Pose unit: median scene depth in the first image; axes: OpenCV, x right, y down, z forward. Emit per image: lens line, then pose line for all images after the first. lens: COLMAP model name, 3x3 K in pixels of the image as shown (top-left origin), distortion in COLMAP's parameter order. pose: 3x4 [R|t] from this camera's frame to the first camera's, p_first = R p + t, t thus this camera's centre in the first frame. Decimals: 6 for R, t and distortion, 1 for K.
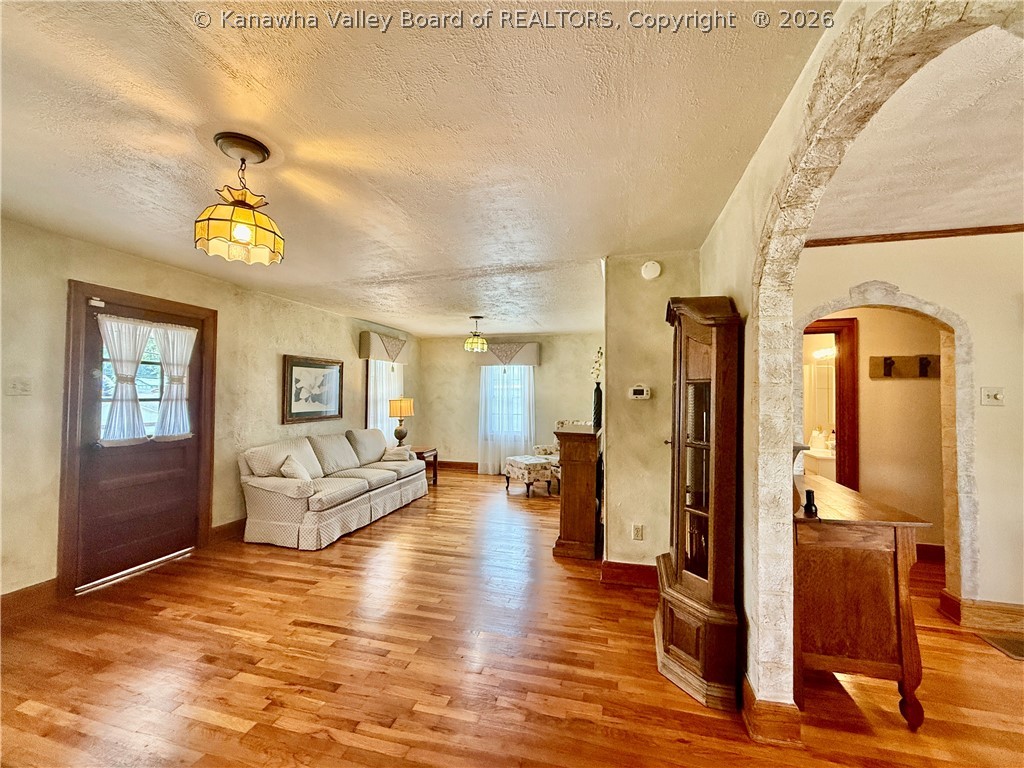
lens RADIAL K [[409.6, 0, 512.9], [0, 409.6, 384.4], [0, 0, 1]] dist [-0.000118, -0.000619]
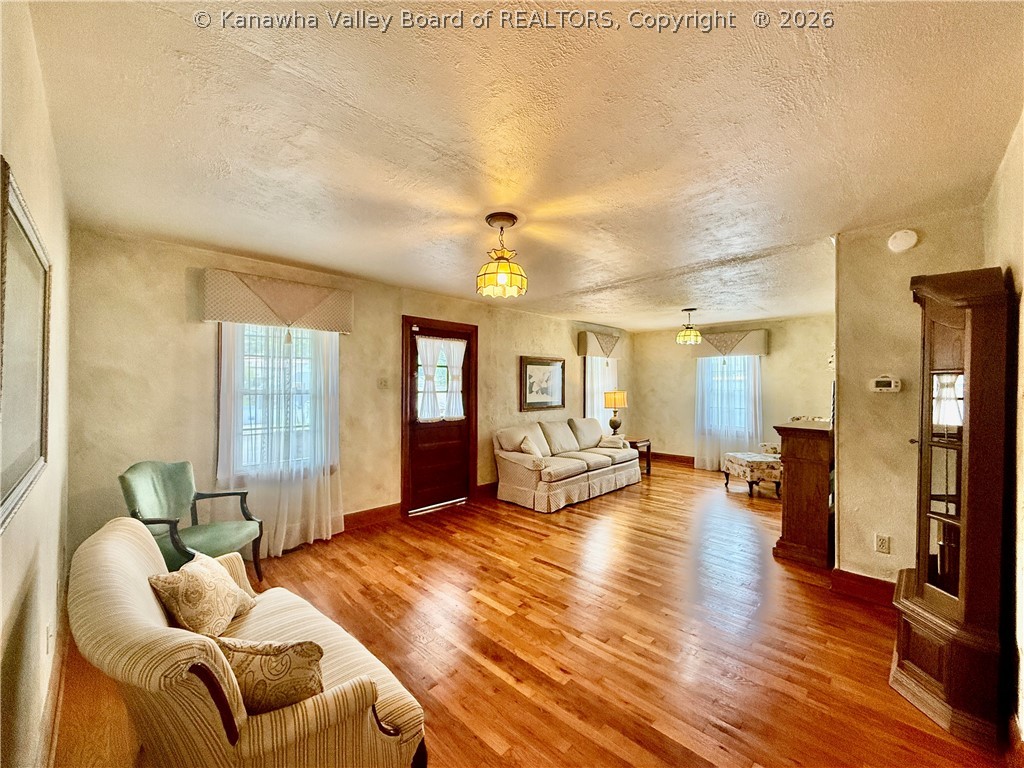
lens RADIAL K [[409.6, 0, 510.3], [0, 409.6, 385.4], [0, 0, 1]] dist [-0.000118, -0.000619]
pose [[0.866692, -0.005514, -0.498814, 0.053198], [0.015585, 0.999750, 0.016028, -0.004634], [0.498601, -0.021665, 0.866561, -0.149020]]
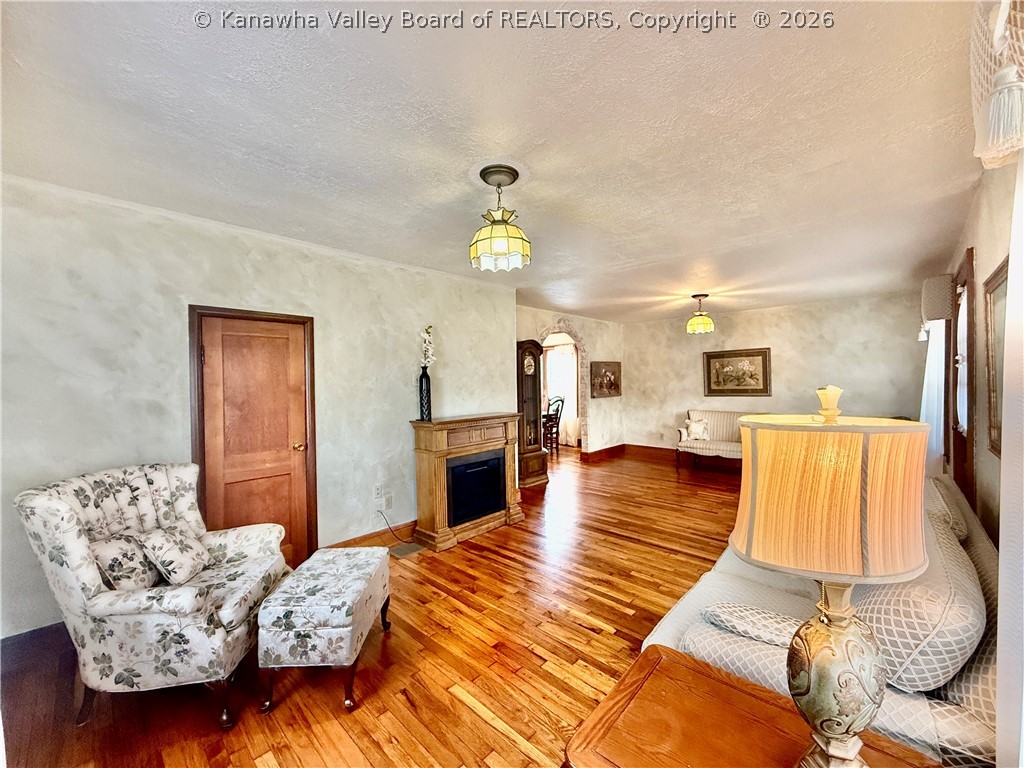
lens RADIAL K [[409.6, 0, 512.4], [0, 409.6, 388.9], [0, 0, 1]] dist [-0.000118, -0.000619]
pose [[-0.875152, -0.001804, 0.483845, -0.504659], [-0.001232, 0.999998, 0.001501, 0.052959], [-0.483847, 0.000718, -0.875152, 2.376371]]
